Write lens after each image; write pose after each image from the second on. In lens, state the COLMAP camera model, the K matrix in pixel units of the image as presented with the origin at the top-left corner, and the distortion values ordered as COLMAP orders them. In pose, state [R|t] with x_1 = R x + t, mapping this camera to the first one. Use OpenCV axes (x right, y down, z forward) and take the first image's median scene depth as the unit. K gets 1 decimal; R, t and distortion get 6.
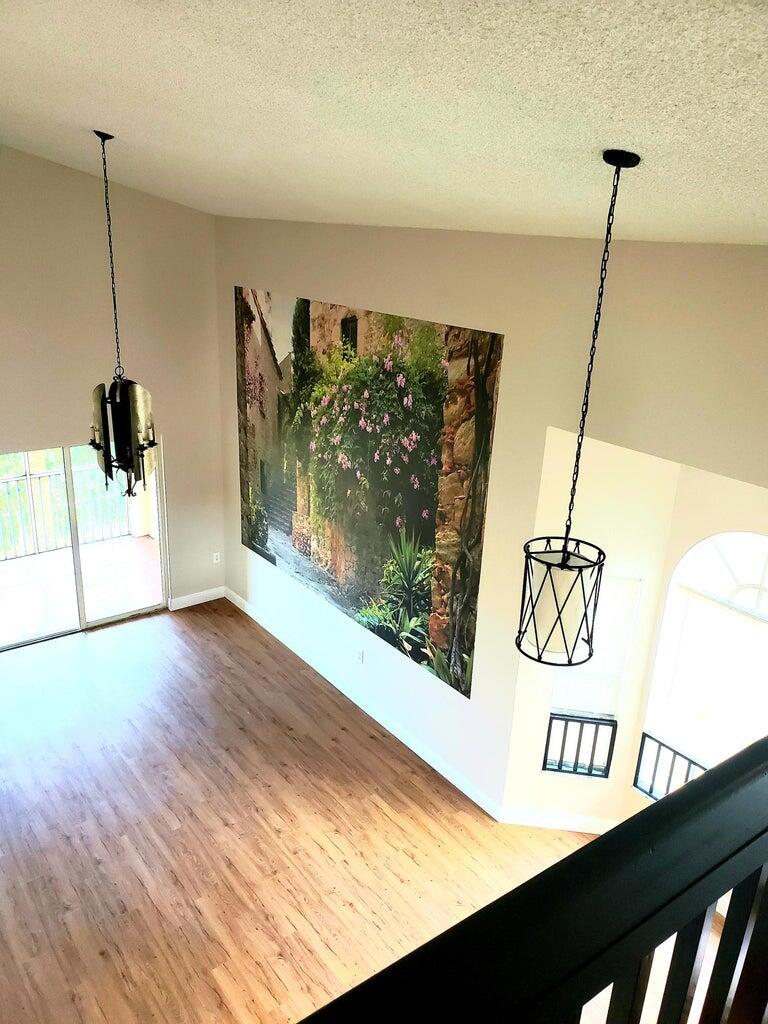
lens RADIAL K [[807.8, 0, 387.4], [0, 807.8, 503.1], [0, 0, 1]] dist [0.087712, -0.066067]
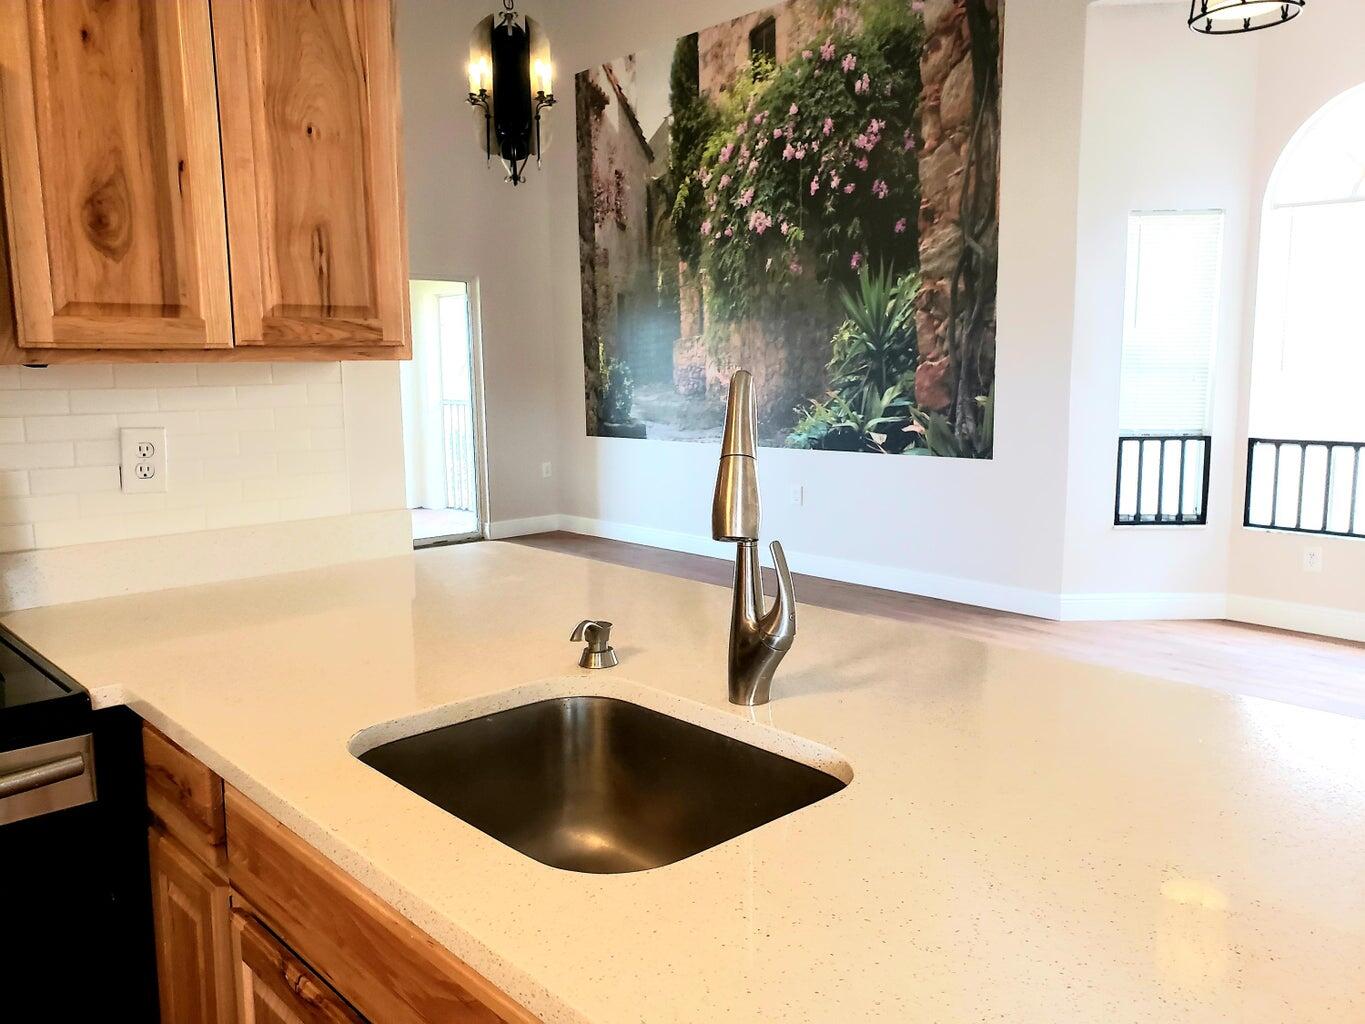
lens RADIAL K [[1076.9, 0, 690.5], [0, 1076.9, 510.8], [0, 0, 1]] dist [0.087712, -0.066067]
pose [[0.992388, -0.071044, 0.100593, -0.254953], [0.091675, 0.971582, -0.218231, 0.452522], [-0.082230, 0.225792, 0.970699, 0.092665]]
